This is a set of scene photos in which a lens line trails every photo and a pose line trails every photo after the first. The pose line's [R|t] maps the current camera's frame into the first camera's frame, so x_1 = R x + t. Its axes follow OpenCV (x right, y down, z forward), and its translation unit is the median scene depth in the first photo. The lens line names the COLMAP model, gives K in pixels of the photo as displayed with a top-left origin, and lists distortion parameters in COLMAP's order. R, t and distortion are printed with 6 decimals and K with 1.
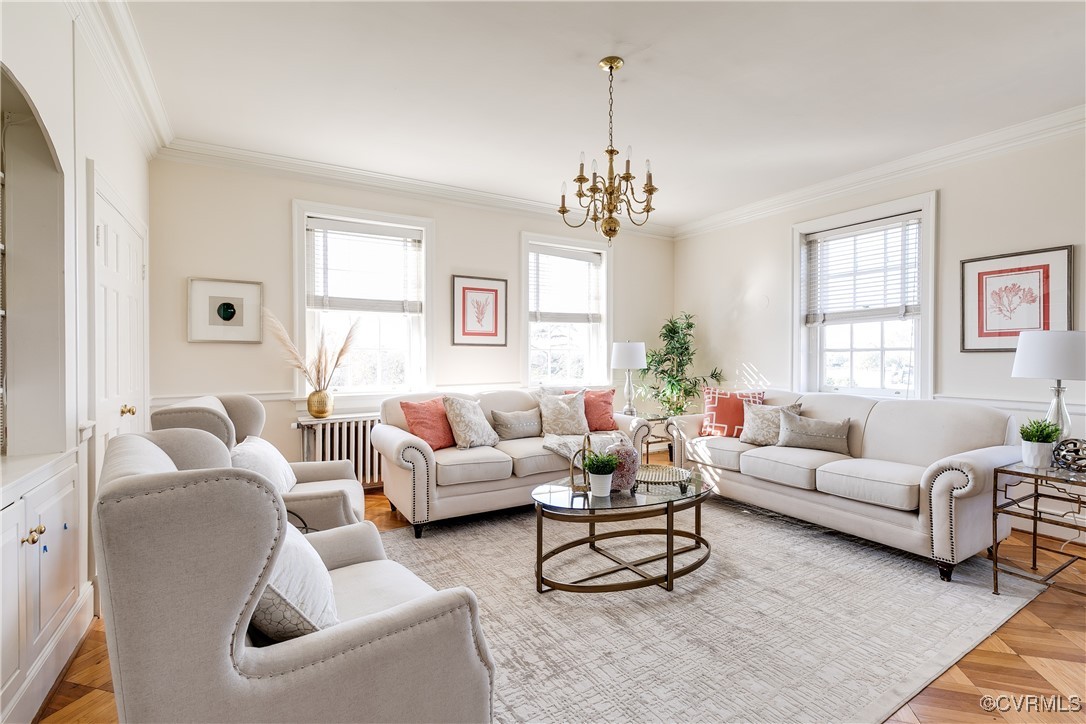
lens RADIAL K [[498.0, 0, 545.3], [0, 498.0, 358.2], [0, 0, 1]] dist [0.004486, -0.001355]
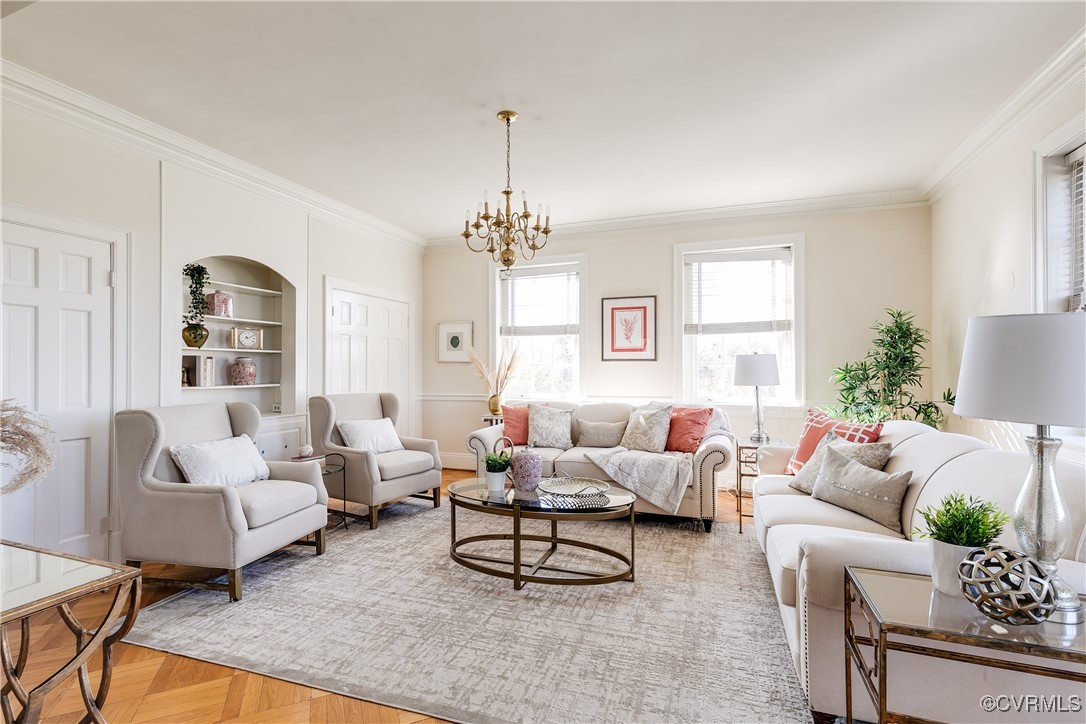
lens RADIAL K [[498.0, 0, 542.5], [0, 498.0, 364.7], [0, 0, 1]] dist [0.004486, -0.001355]
pose [[0.625180, -0.008389, -0.780436, 0.582224], [-0.005053, 0.999878, -0.014796, -0.000276], [0.780464, 0.013194, 0.625061, 0.190312]]
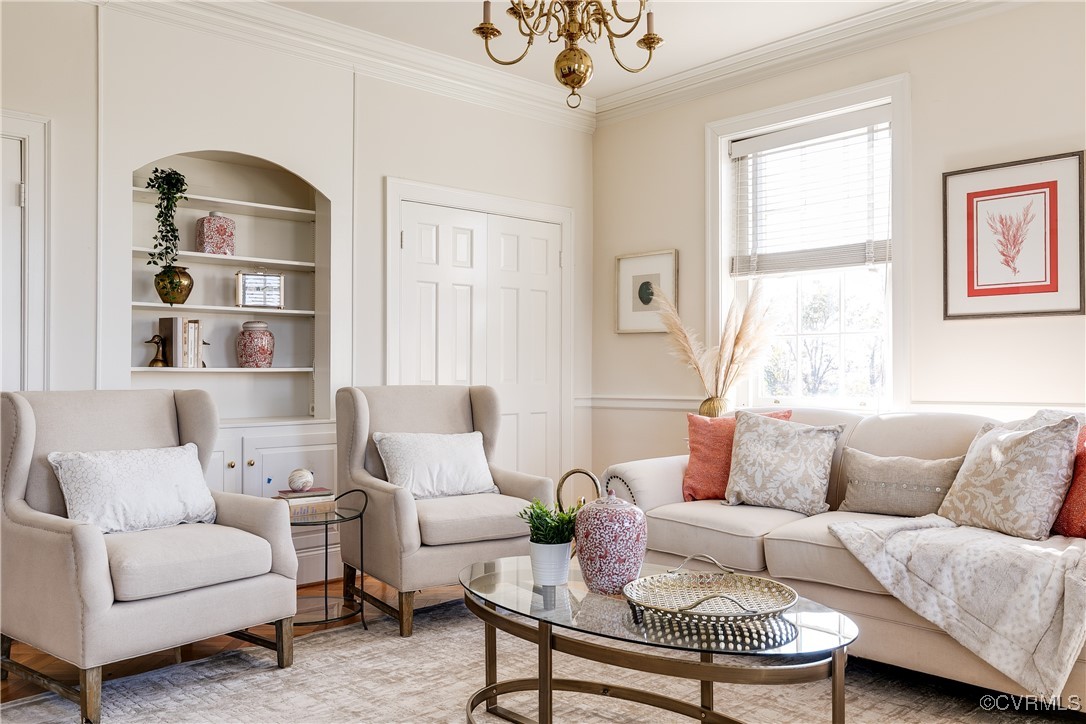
lens RADIAL K [[895.4, 0, 540.8], [0, 895.4, 362.3], [0, 0, 1]] dist [0.002153, -0.000878]
pose [[0.209203, -0.011839, -0.977800, 0.556578], [-0.008037, 0.999872, -0.013826, 0.029318], [0.977839, 0.010751, 0.209081, 0.424140]]
